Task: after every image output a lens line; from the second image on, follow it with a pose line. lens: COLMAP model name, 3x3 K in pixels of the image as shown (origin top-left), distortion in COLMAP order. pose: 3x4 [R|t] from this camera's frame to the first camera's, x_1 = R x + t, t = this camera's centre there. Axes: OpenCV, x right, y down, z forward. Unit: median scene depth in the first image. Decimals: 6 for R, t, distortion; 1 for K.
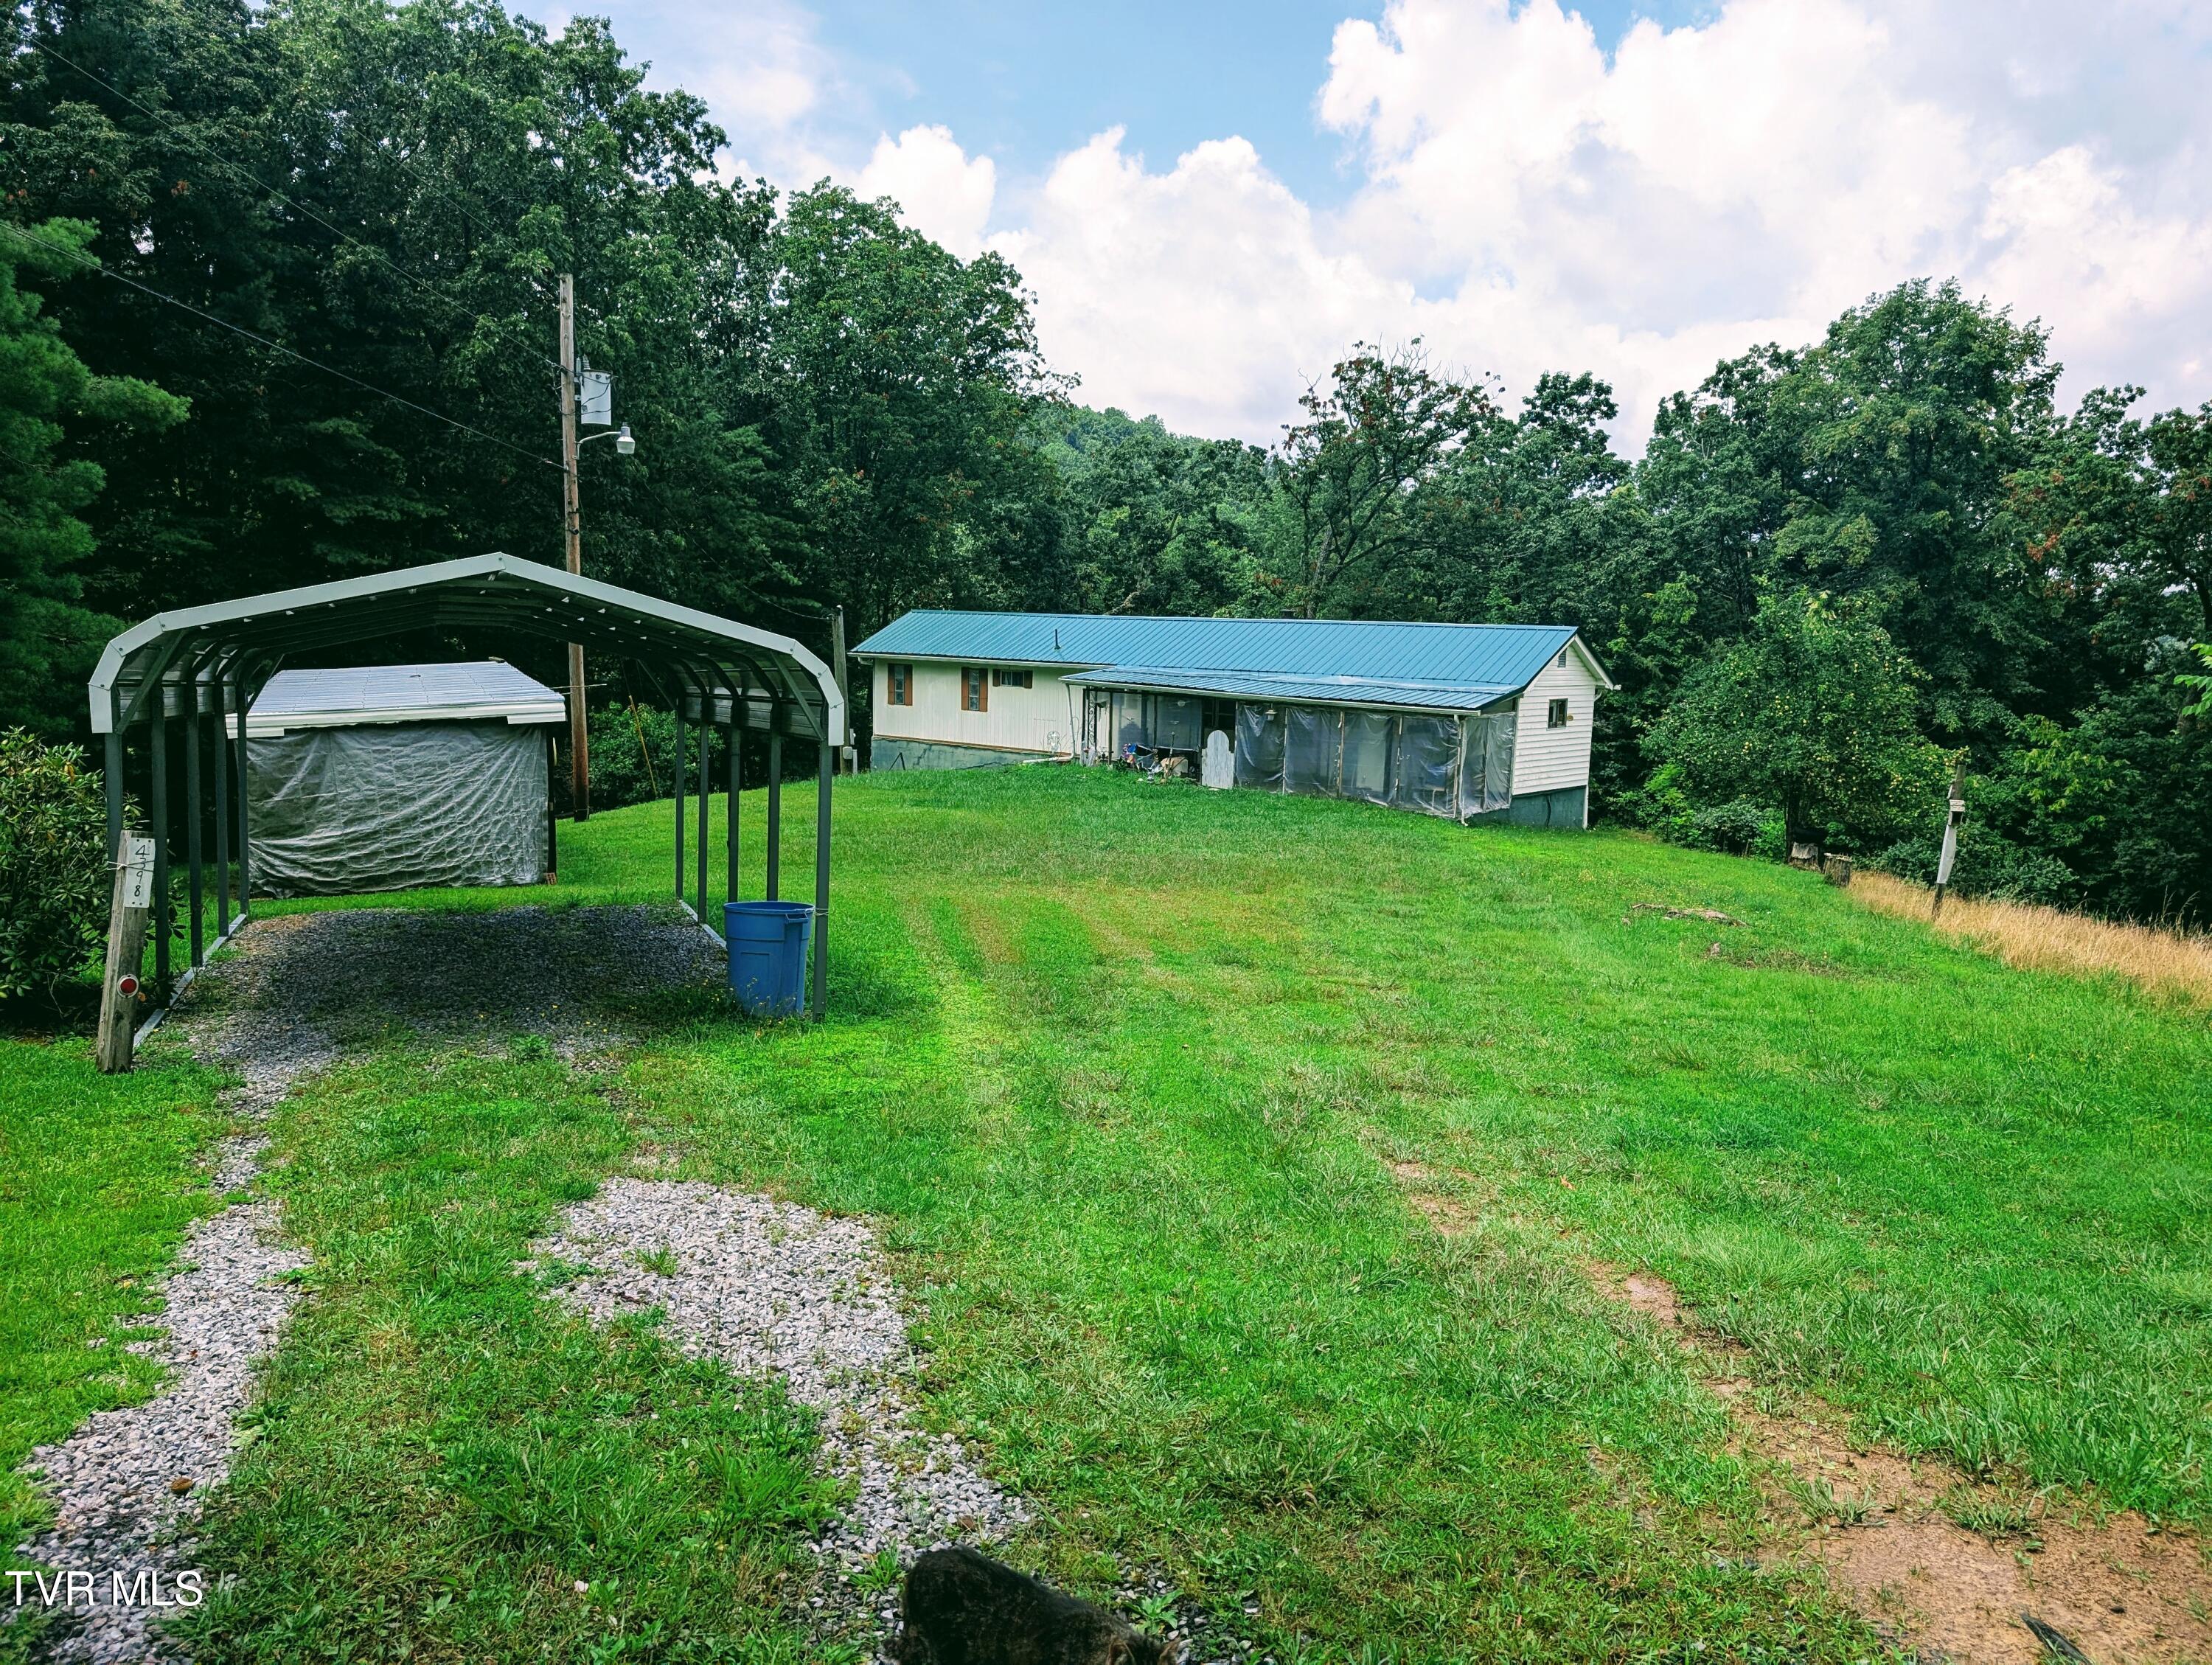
lens RADIAL K [[1572.9, 0, 1106.0], [0, 1572.9, 832.5], [0, 0, 1]] dist [0.045589, 0.001780]
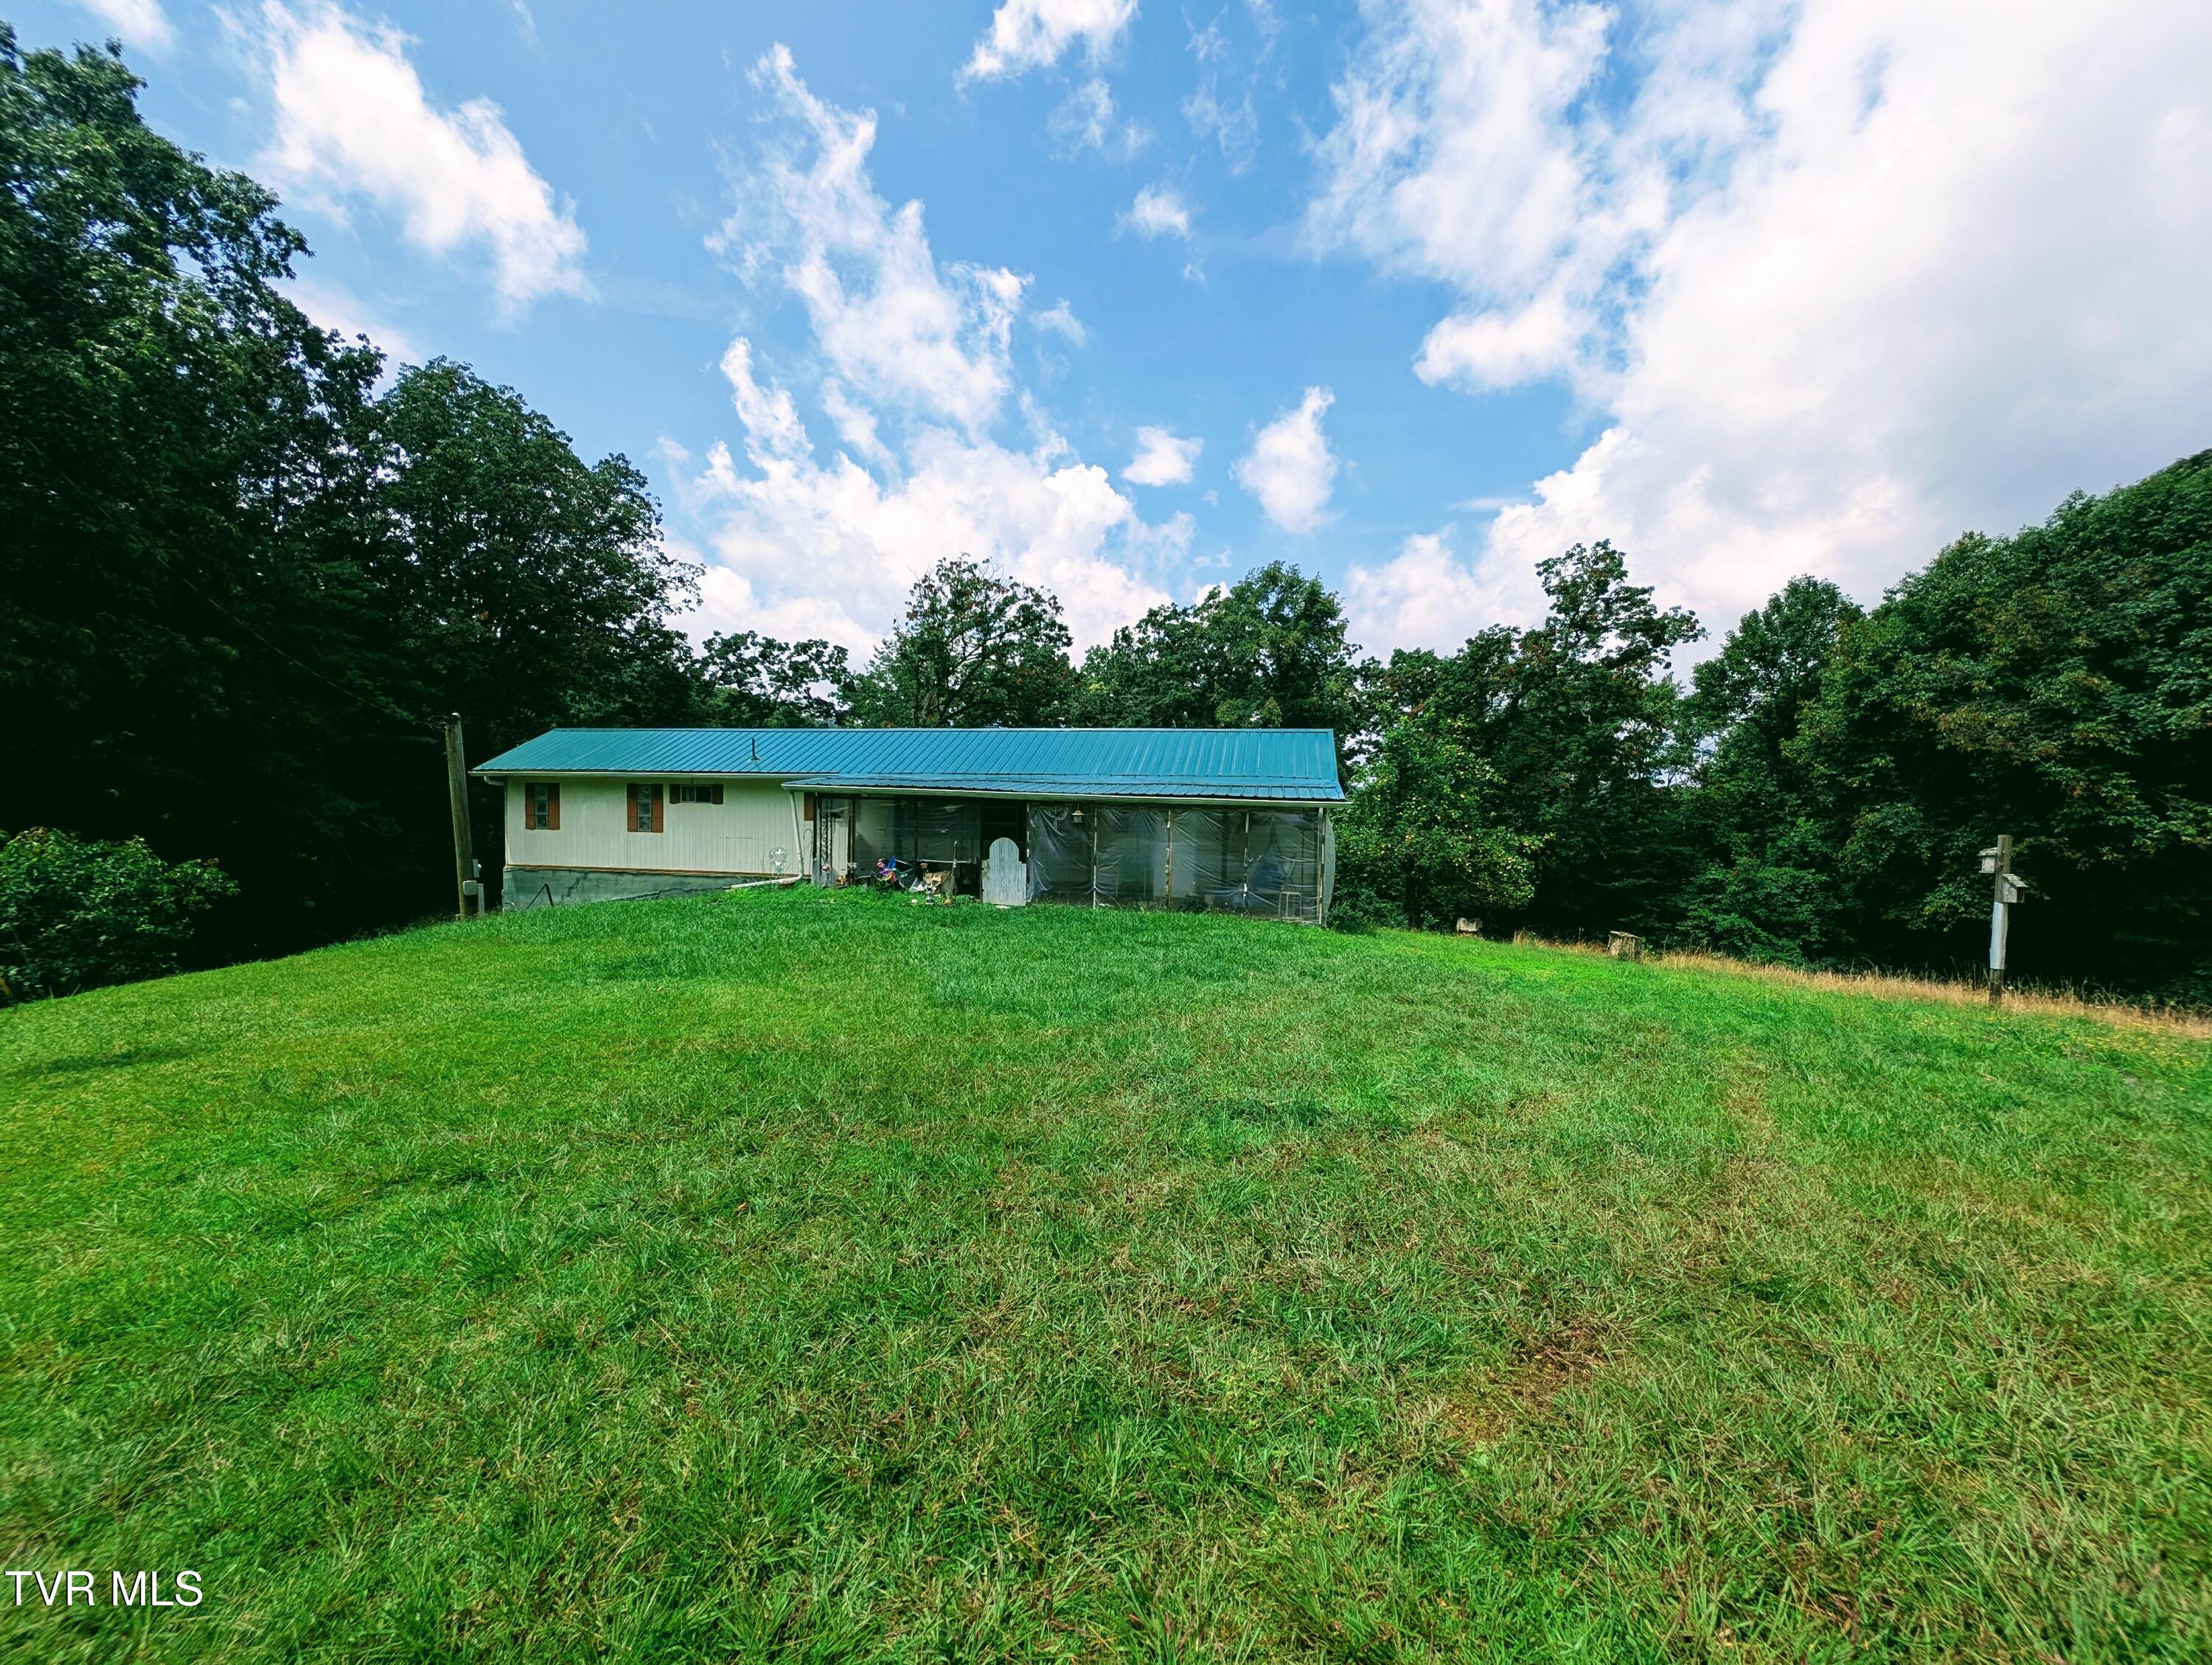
lens RADIAL K [[832.6, 0, 1106.0], [0, 832.6, 832.5], [0, 0, 1]] dist [-0.000032, -0.000453]
pose [[0.883437, -0.027412, 0.467747, -0.070854], [0.068638, 0.995089, -0.071322, -0.024734], [-0.463494, 0.095114, 0.880980, 0.446630]]
